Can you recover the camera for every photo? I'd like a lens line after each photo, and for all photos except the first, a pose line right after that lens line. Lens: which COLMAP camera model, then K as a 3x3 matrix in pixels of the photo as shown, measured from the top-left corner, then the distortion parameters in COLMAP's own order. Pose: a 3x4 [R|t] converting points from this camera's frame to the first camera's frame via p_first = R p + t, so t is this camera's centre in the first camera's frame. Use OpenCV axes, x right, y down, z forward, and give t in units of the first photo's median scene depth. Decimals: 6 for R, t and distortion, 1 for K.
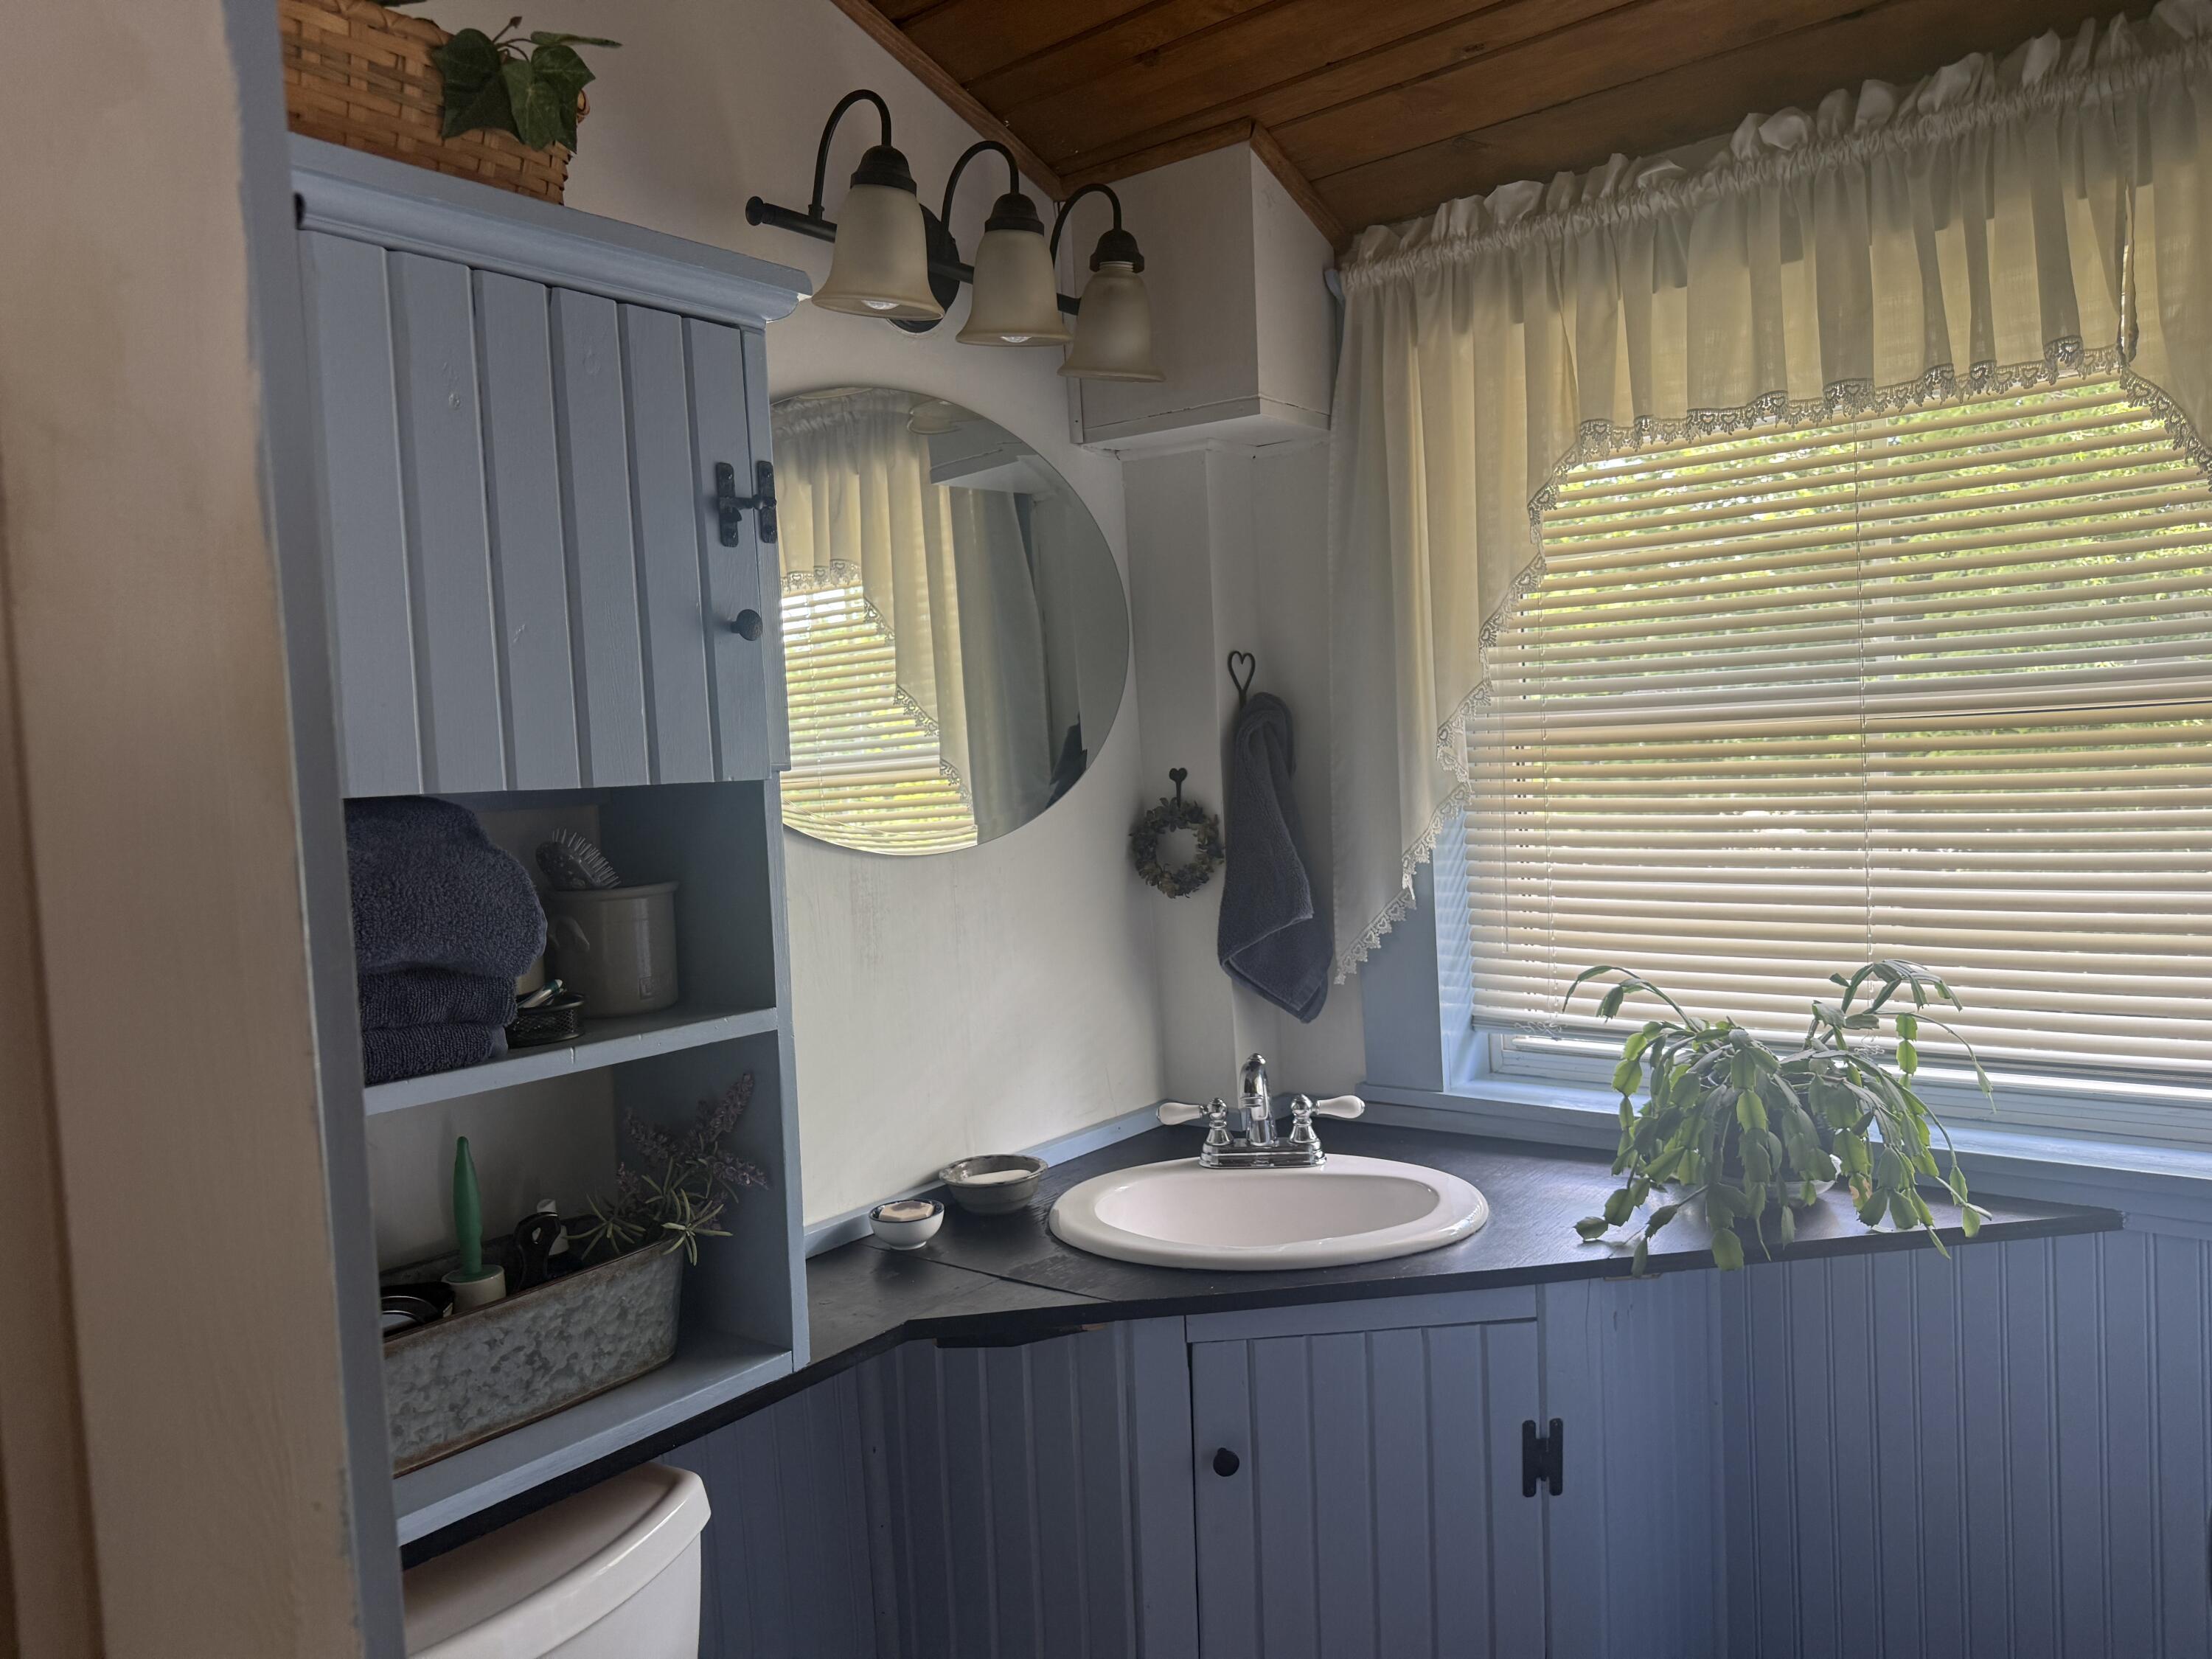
lens RADIAL K [[1595.3, 0, 1115.6], [0, 1595.3, 832.3], [0, 0, 1]] dist [0.150406, -0.252201]
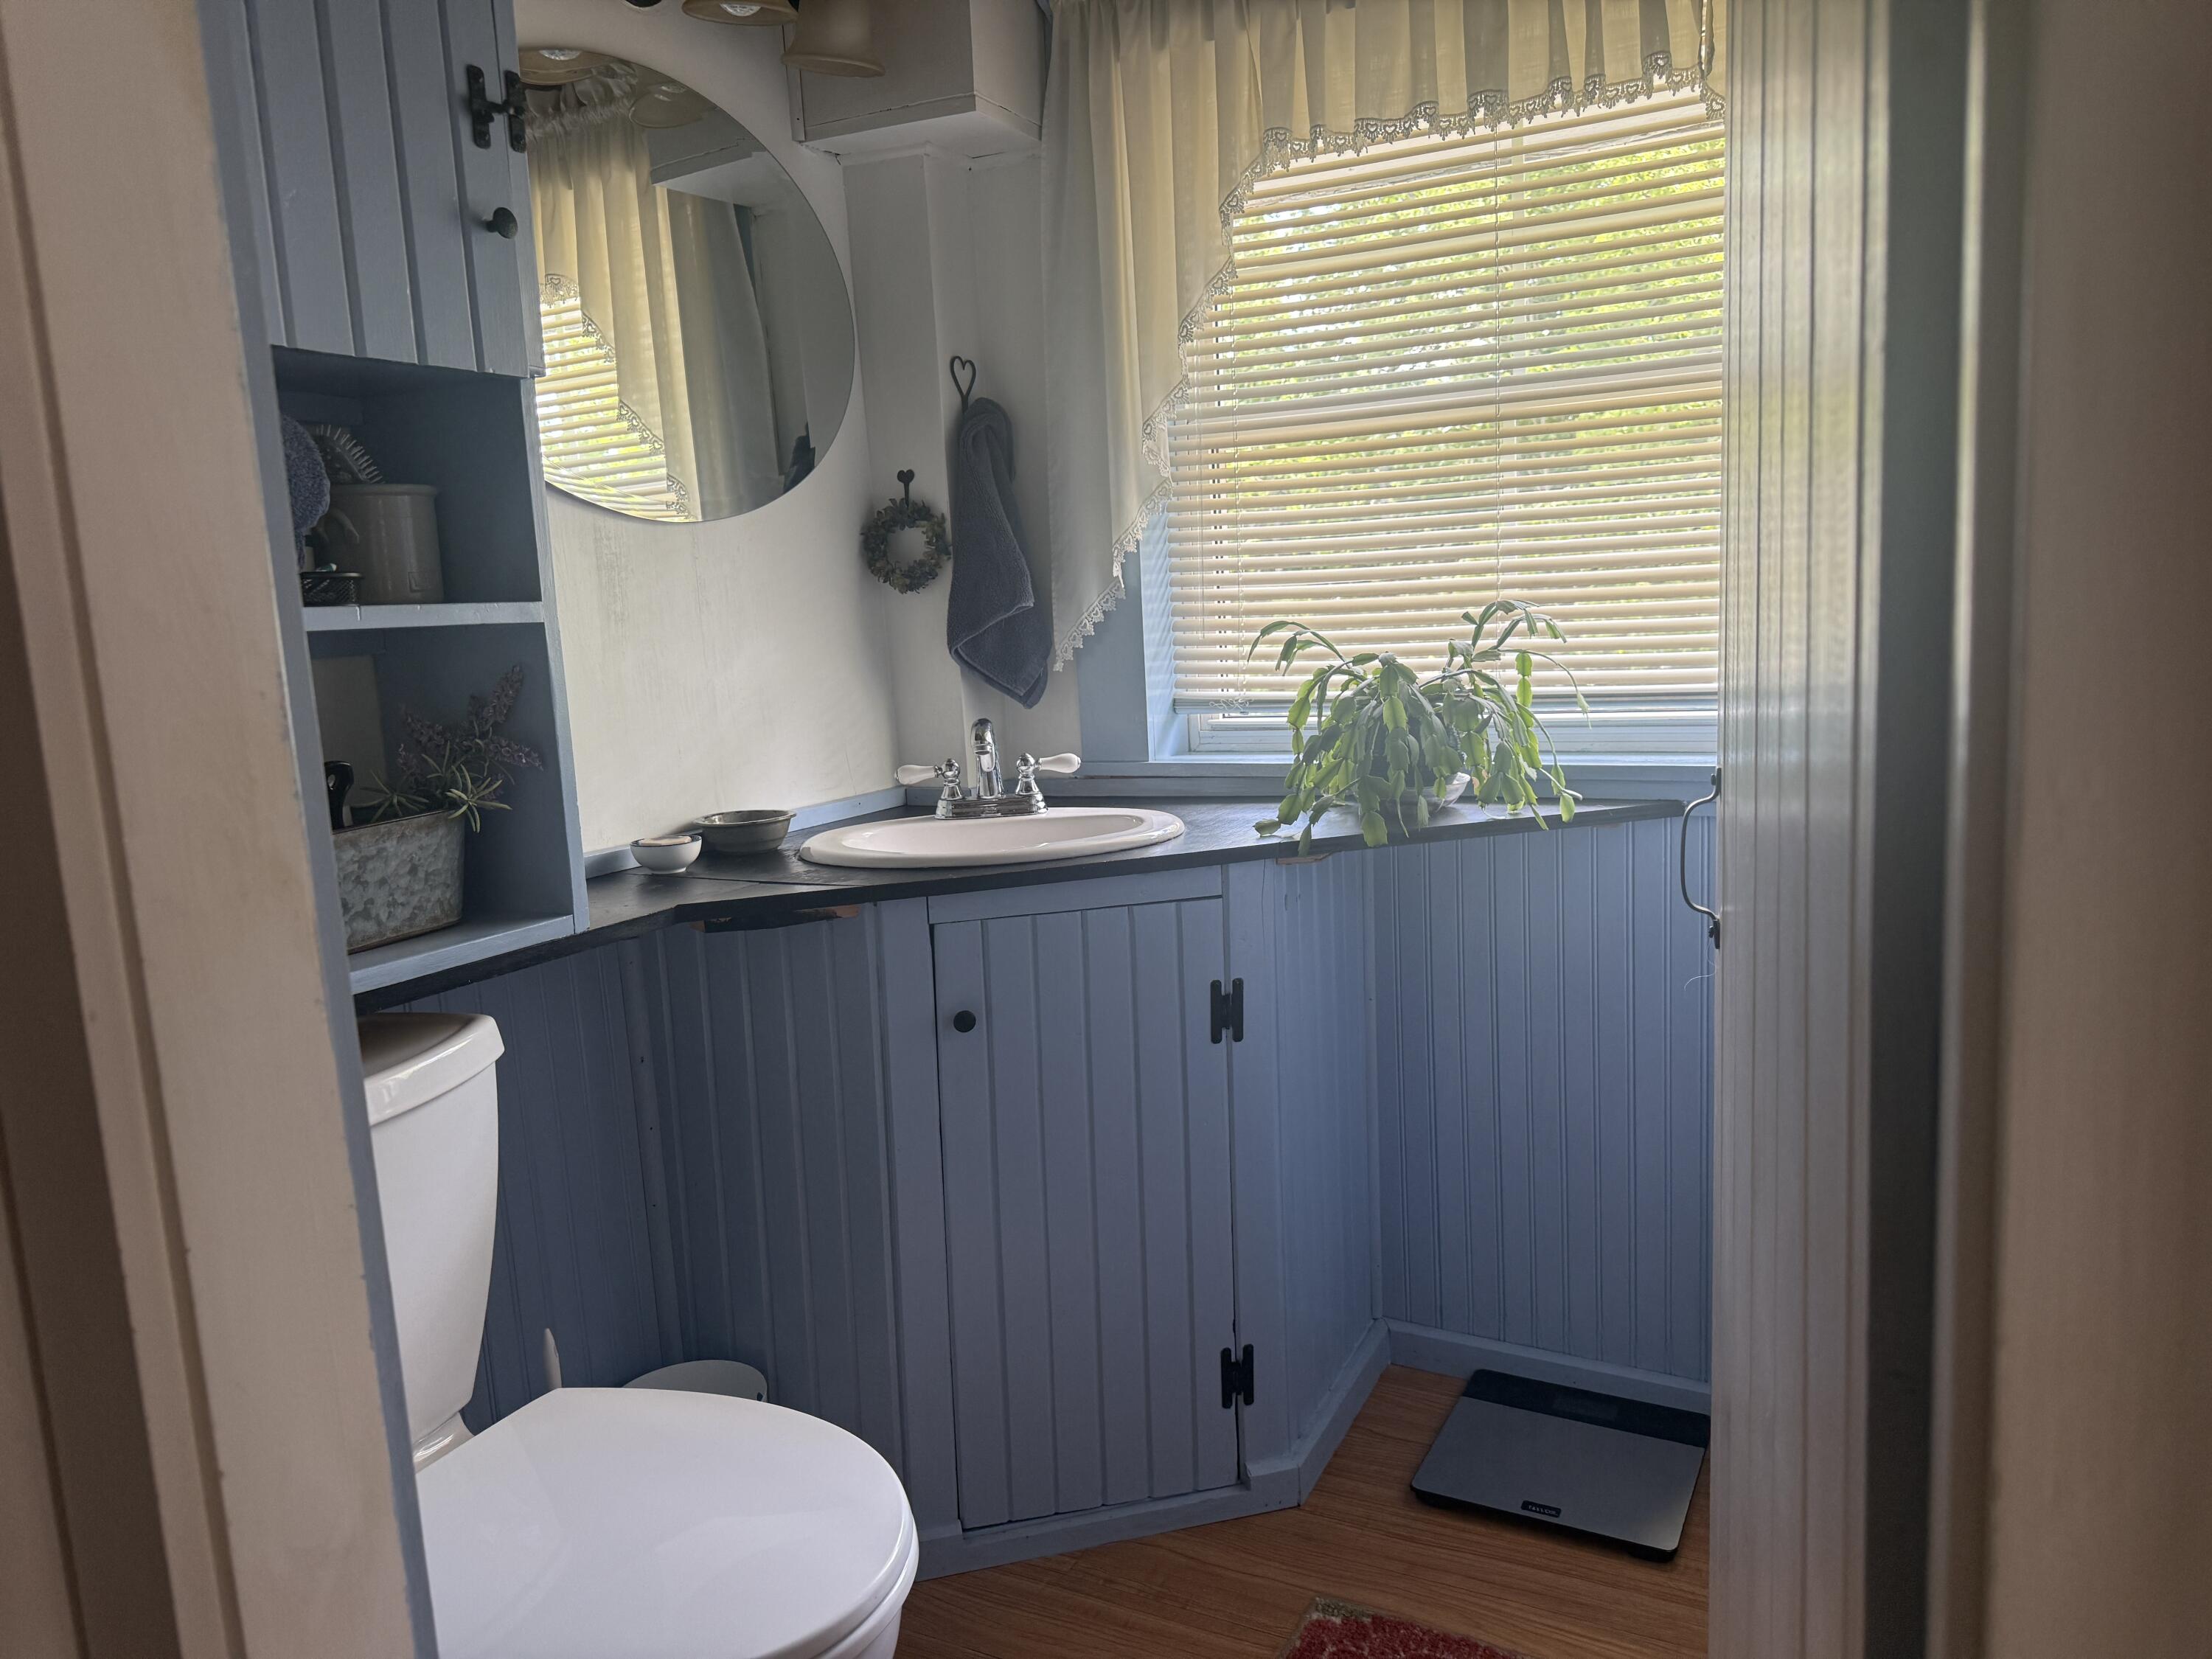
lens RADIAL K [[1595.3, 0, 1115.6], [0, 1595.3, 832.3], [0, 0, 1]] dist [0.150406, -0.252201]
pose [[0.984406, -0.023735, 0.174304, -0.017878], [0.008280, 0.996009, 0.088865, 0.120034], [-0.175717, -0.086036, 0.980674, -0.109596]]
